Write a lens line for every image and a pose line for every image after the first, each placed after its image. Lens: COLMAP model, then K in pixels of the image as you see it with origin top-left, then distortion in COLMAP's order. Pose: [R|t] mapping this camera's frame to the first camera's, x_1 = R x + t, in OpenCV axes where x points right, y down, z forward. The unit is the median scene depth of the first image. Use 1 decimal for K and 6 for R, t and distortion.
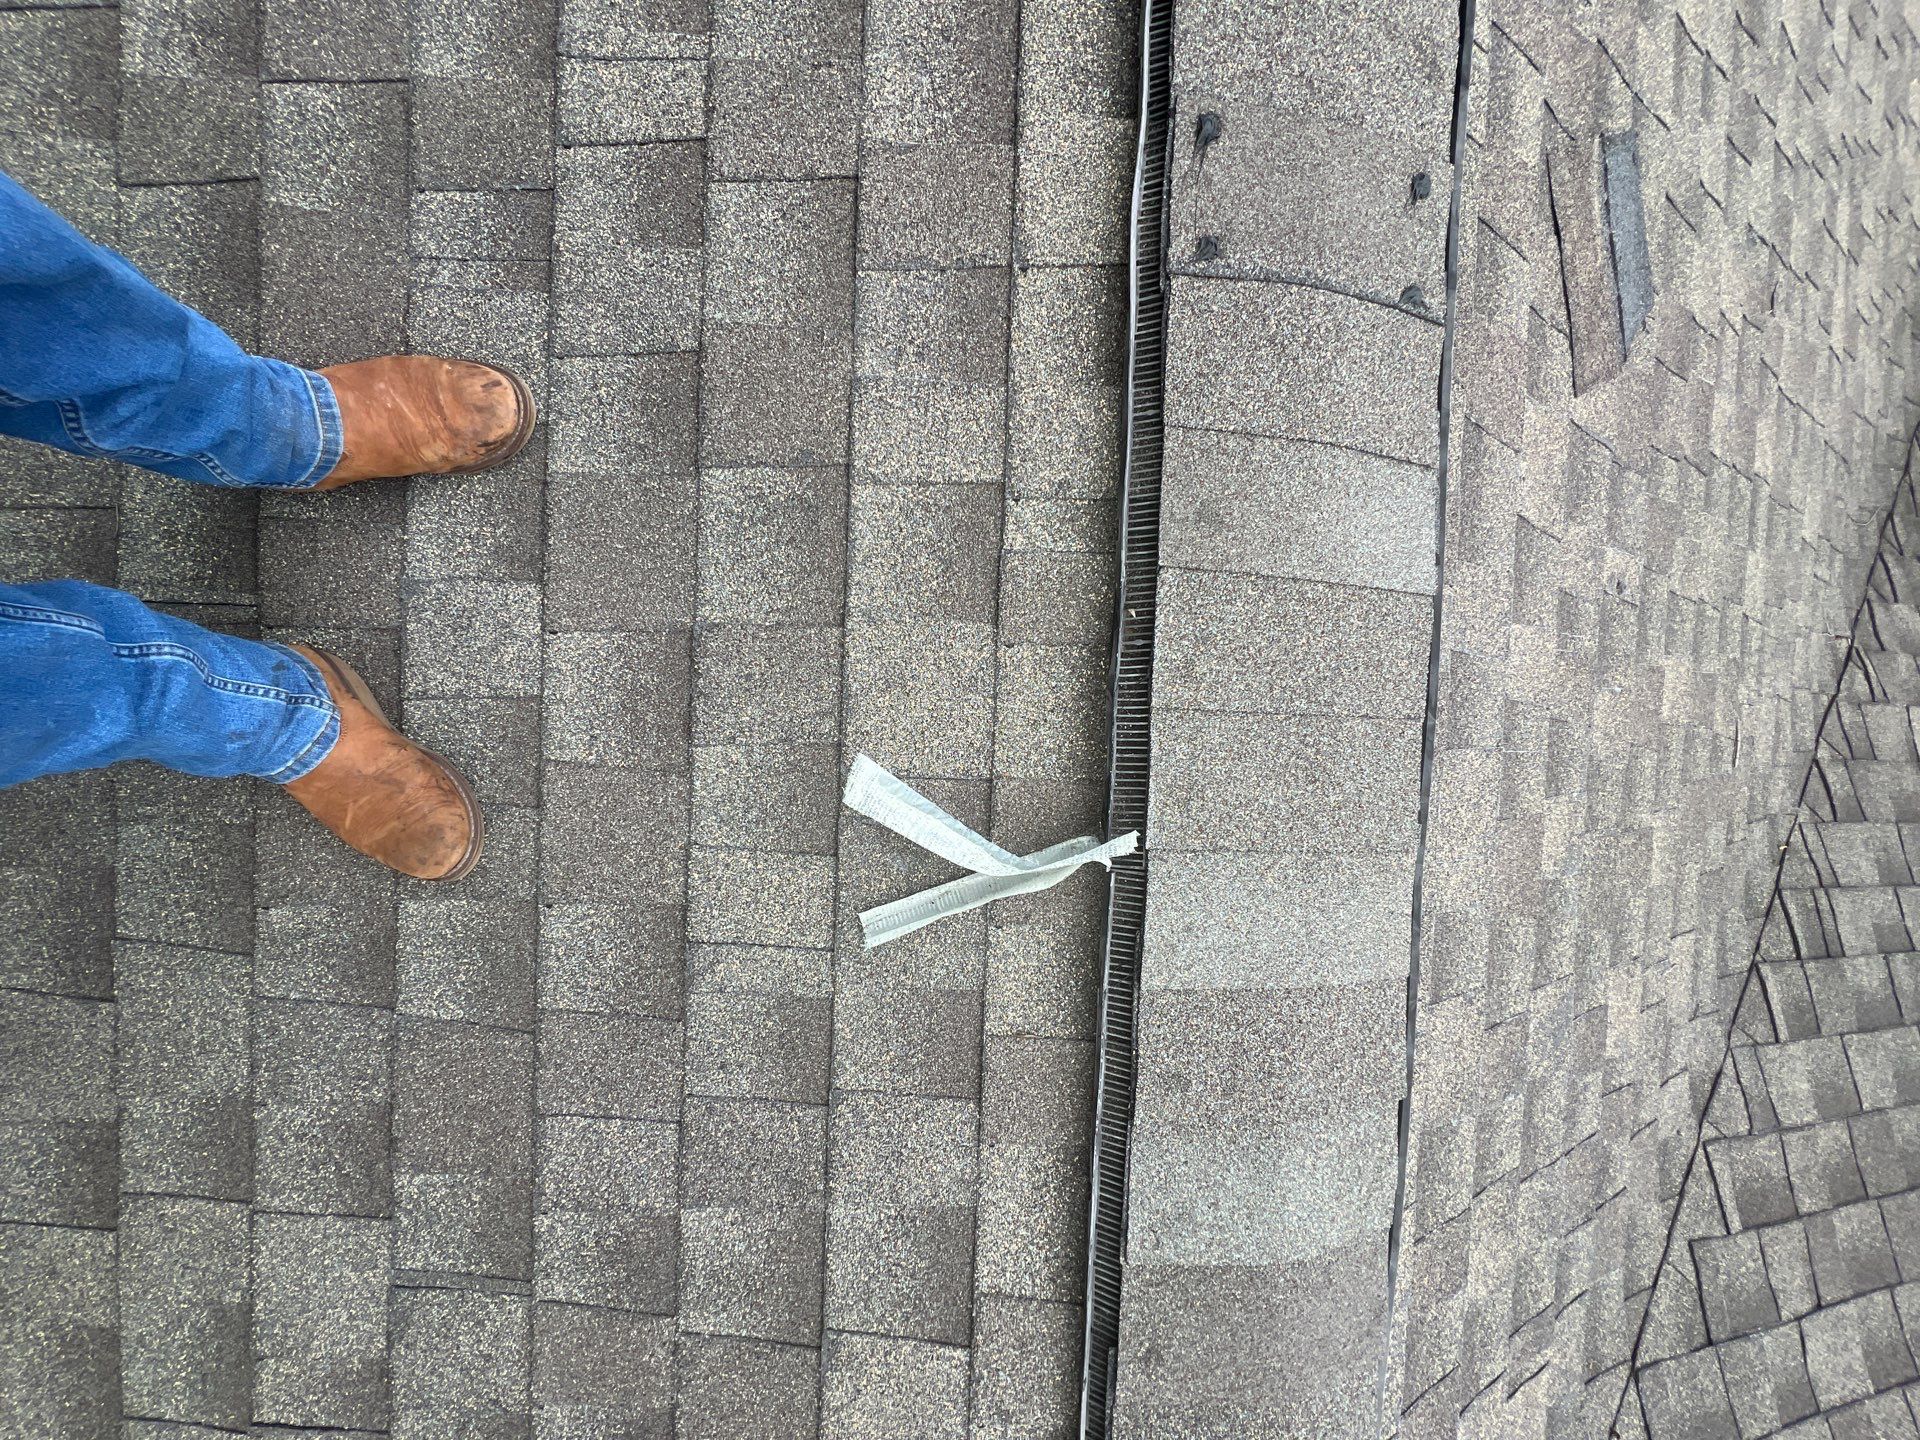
lens RADIAL K [[774.8, 0, 964.8], [0, 774.8, 722.4], [0, 0, 1]] dist [-0.000535, 0.000798]
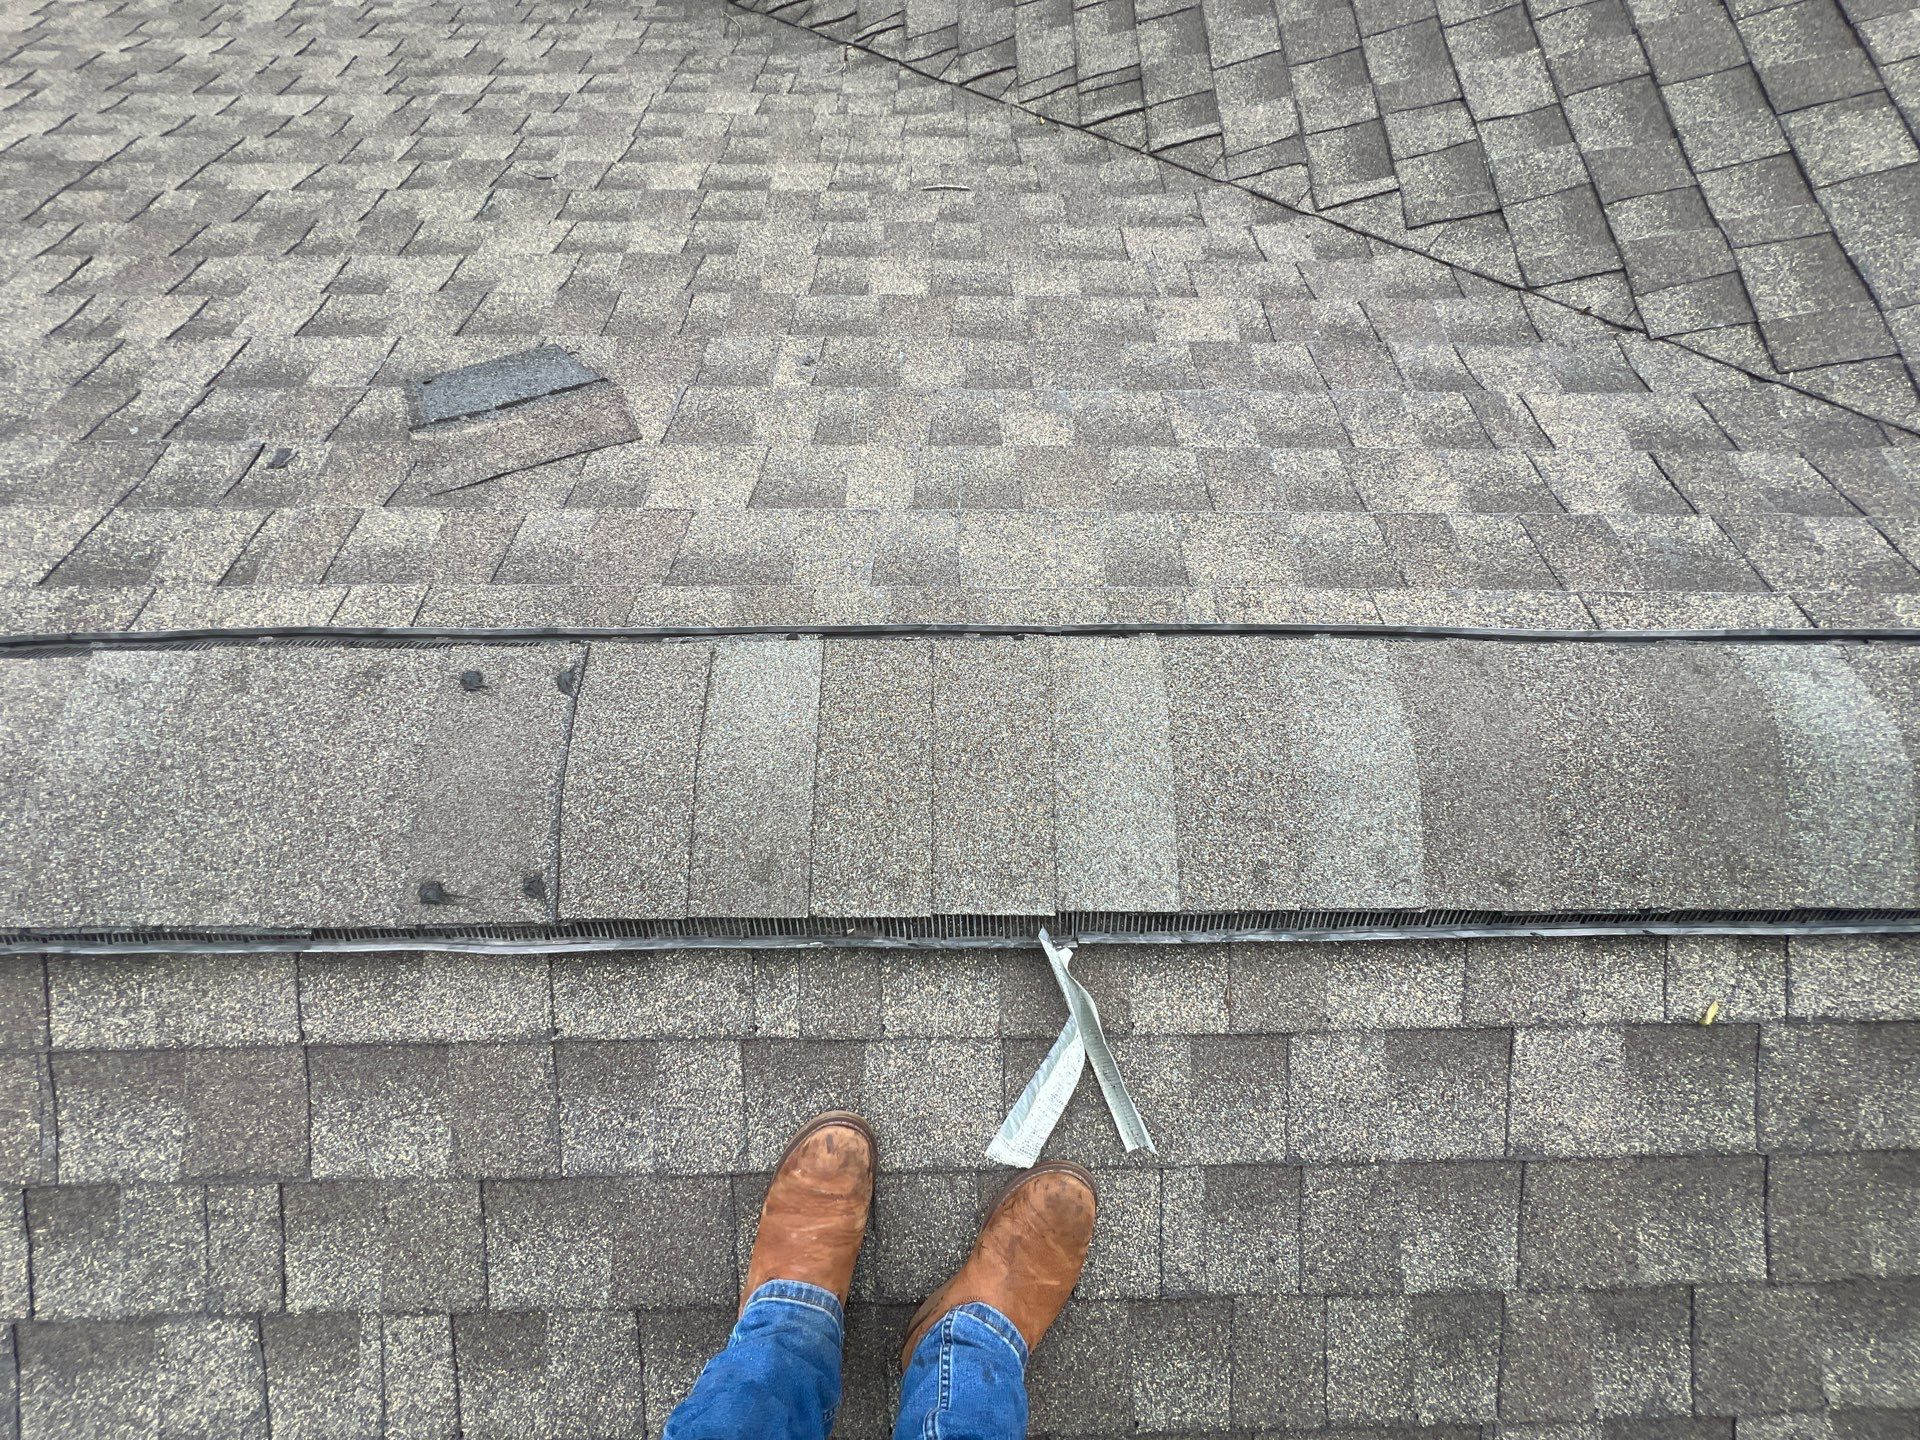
lens RADIAL K [[774.8, 0, 955.9], [0, 774.8, 720.7], [0, 0, 1]] dist [-0.000535, 0.000798]
pose [[-0.046896, -0.998617, 0.023785, 0.457039], [0.998746, -0.047293, -0.016414, 0.044475], [0.017516, 0.022985, 0.999582, -0.138552]]
